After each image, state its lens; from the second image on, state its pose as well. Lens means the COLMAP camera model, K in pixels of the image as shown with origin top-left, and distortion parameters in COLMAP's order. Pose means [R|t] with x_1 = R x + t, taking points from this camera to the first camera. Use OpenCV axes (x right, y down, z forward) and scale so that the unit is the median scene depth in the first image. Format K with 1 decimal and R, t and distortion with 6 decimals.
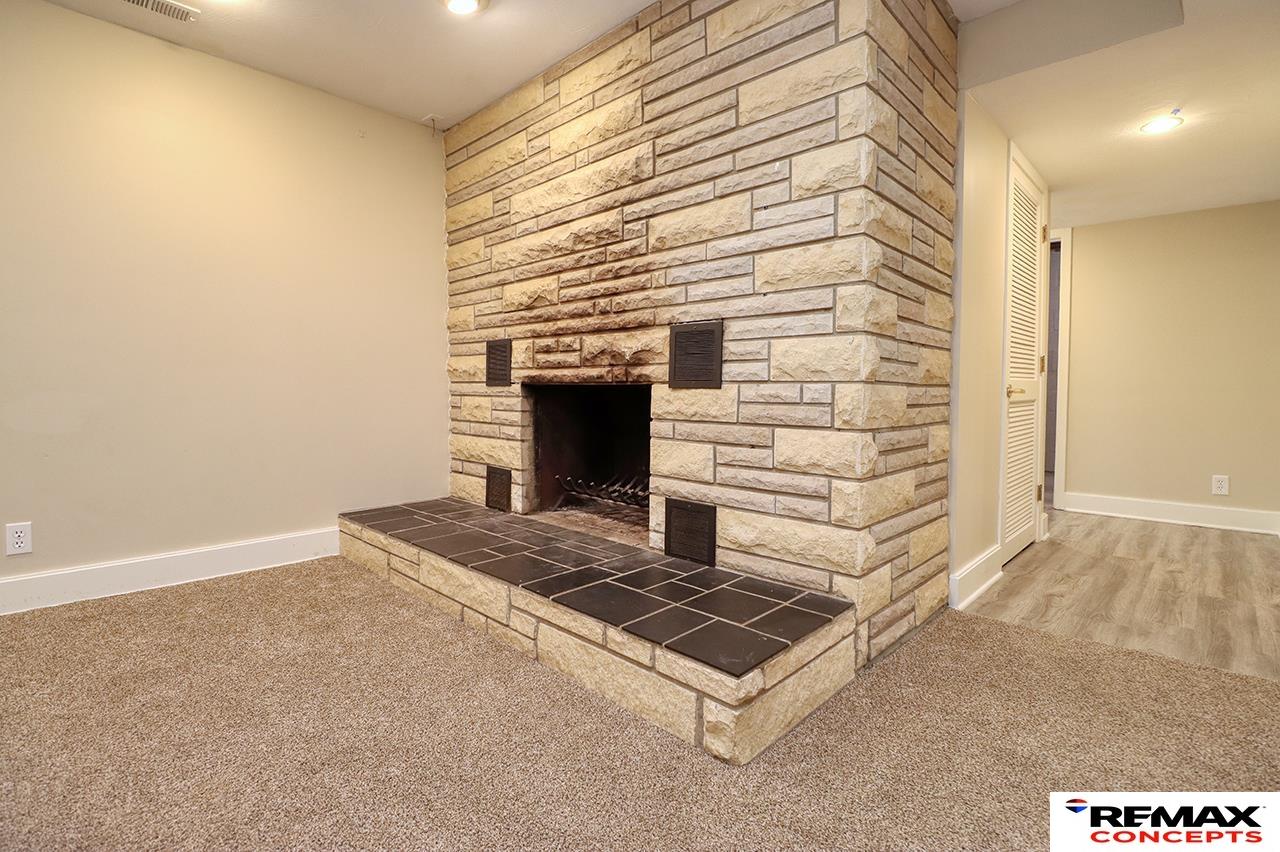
lens RADIAL K [[596.2, 0, 652.0], [0, 596.2, 412.9], [0, 0, 1]] dist [-0.009361, -0.005927]
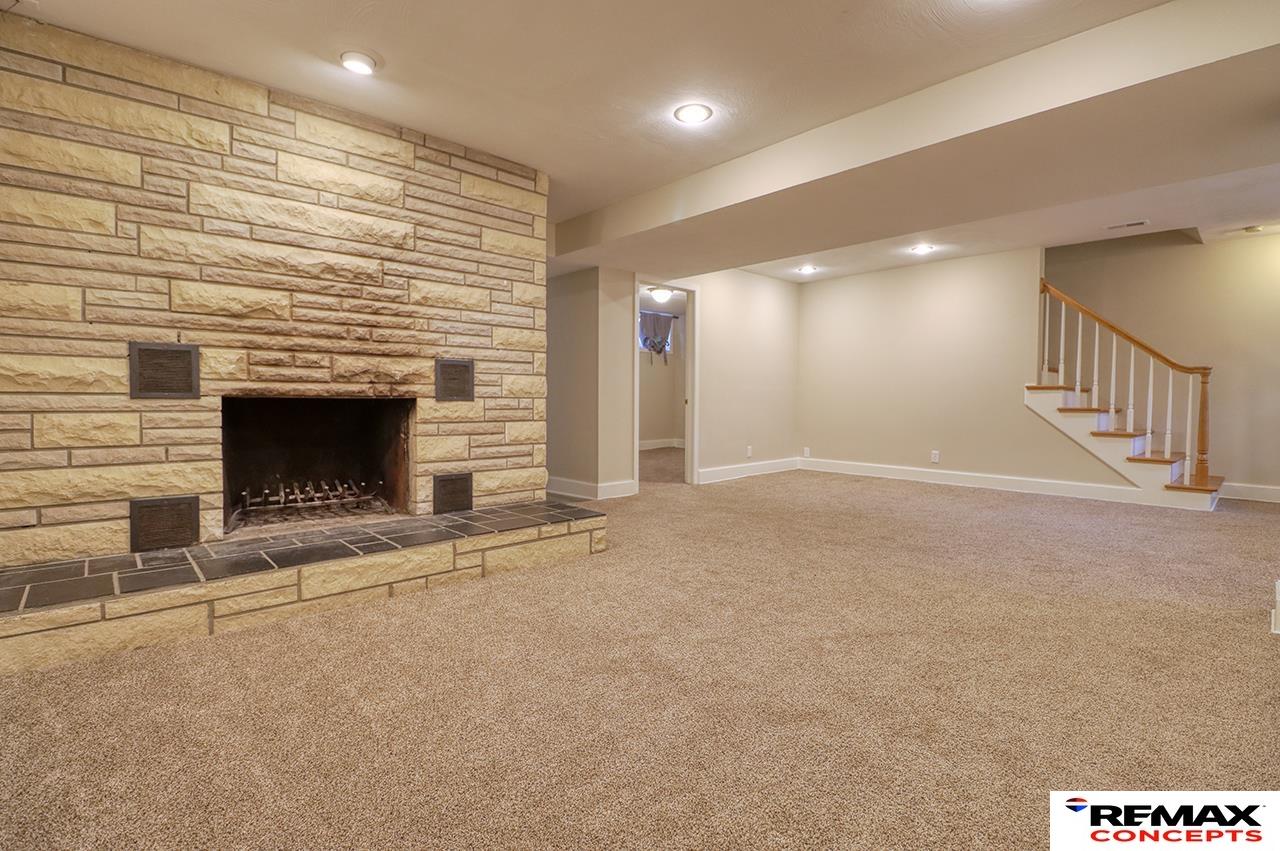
lens RADIAL K [[596.2, 0, 645.9], [0, 596.2, 420.6], [0, 0, 1]] dist [-0.009361, -0.005927]
pose [[0.059822, -0.037438, 0.997507, -1.320418], [0.039094, 0.998618, 0.035135, -0.022774], [-0.997443, 0.036895, 0.061203, 0.365876]]
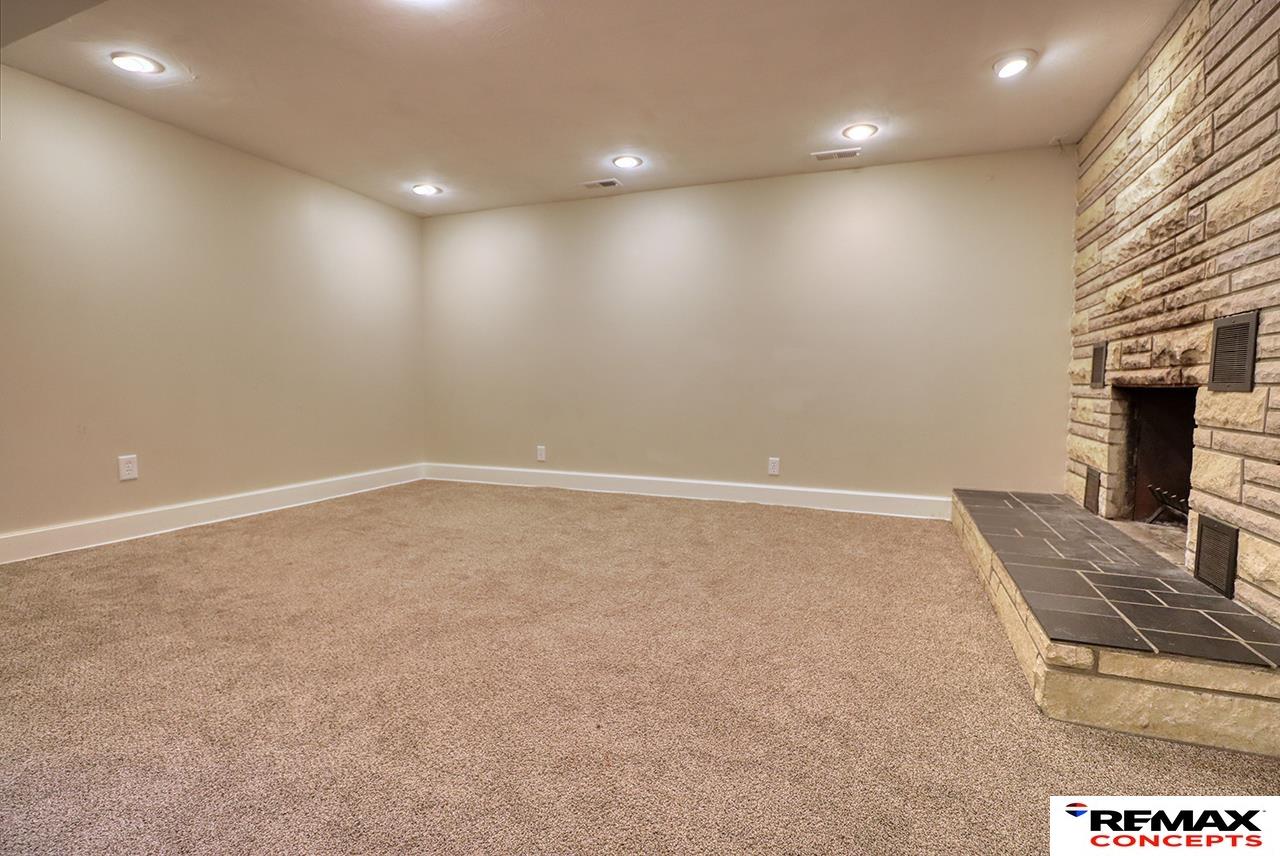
lens RADIAL K [[596.2, 0, 646.6], [0, 596.2, 415.0], [0, 0, 1]] dist [-0.009361, -0.005927]
pose [[0.364933, 0.048286, -0.929781, 0.503118], [-0.048503, 0.998284, 0.032806, 0.005459], [0.929769, 0.033125, 0.366649, -0.090974]]
